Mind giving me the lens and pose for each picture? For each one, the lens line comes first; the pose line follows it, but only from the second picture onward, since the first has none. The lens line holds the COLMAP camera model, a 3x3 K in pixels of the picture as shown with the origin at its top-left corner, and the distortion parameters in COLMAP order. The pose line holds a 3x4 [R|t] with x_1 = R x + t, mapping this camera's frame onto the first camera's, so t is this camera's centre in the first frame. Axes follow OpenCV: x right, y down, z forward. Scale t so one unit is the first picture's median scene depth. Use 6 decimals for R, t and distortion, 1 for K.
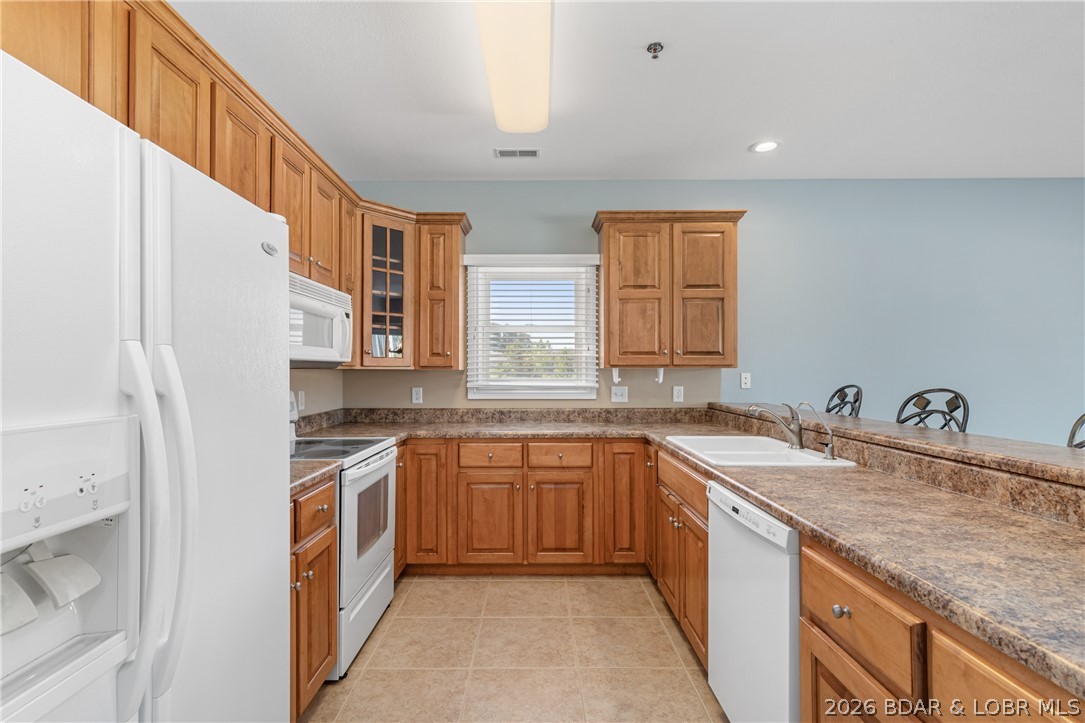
lens RADIAL K [[497.4, 0, 542.2], [0, 497.4, 364.9], [0, 0, 1]] dist [0.010017, -0.000460]
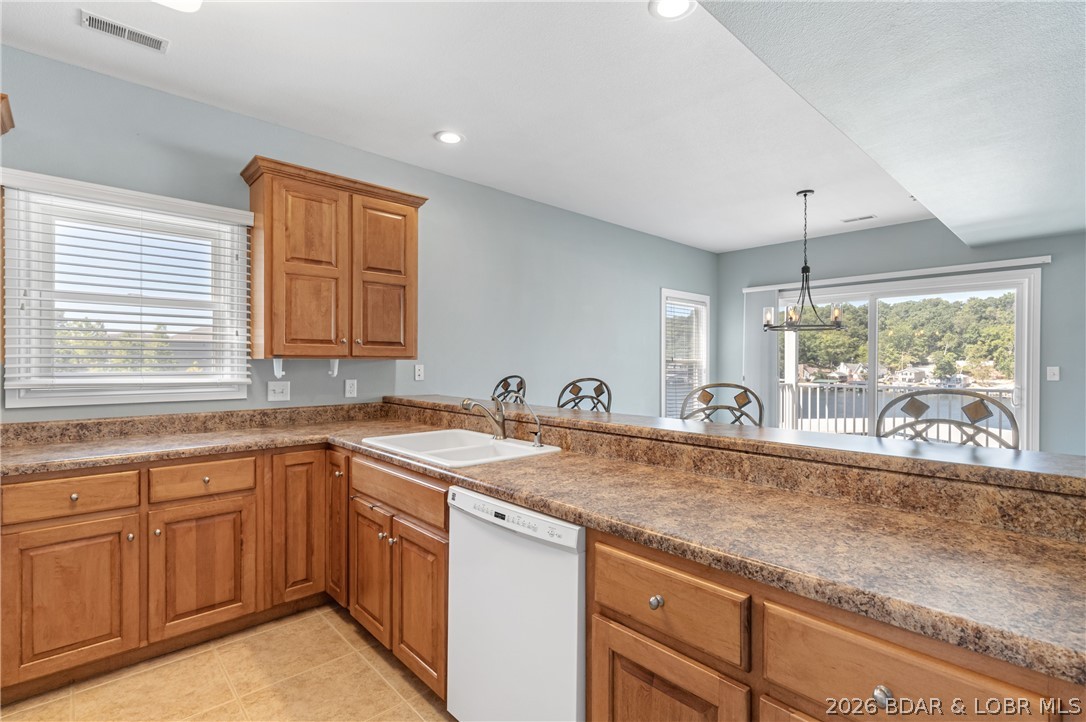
lens RADIAL K [[497.9, 0, 529.9], [0, 497.9, 363.0], [0, 0, 1]] dist [0.010017, -0.000460]
pose [[0.747356, 0.000282, 0.664424, -0.095244], [-0.011563, 0.999854, 0.012582, -0.002081], [-0.664324, -0.017086, 0.747250, 0.144465]]
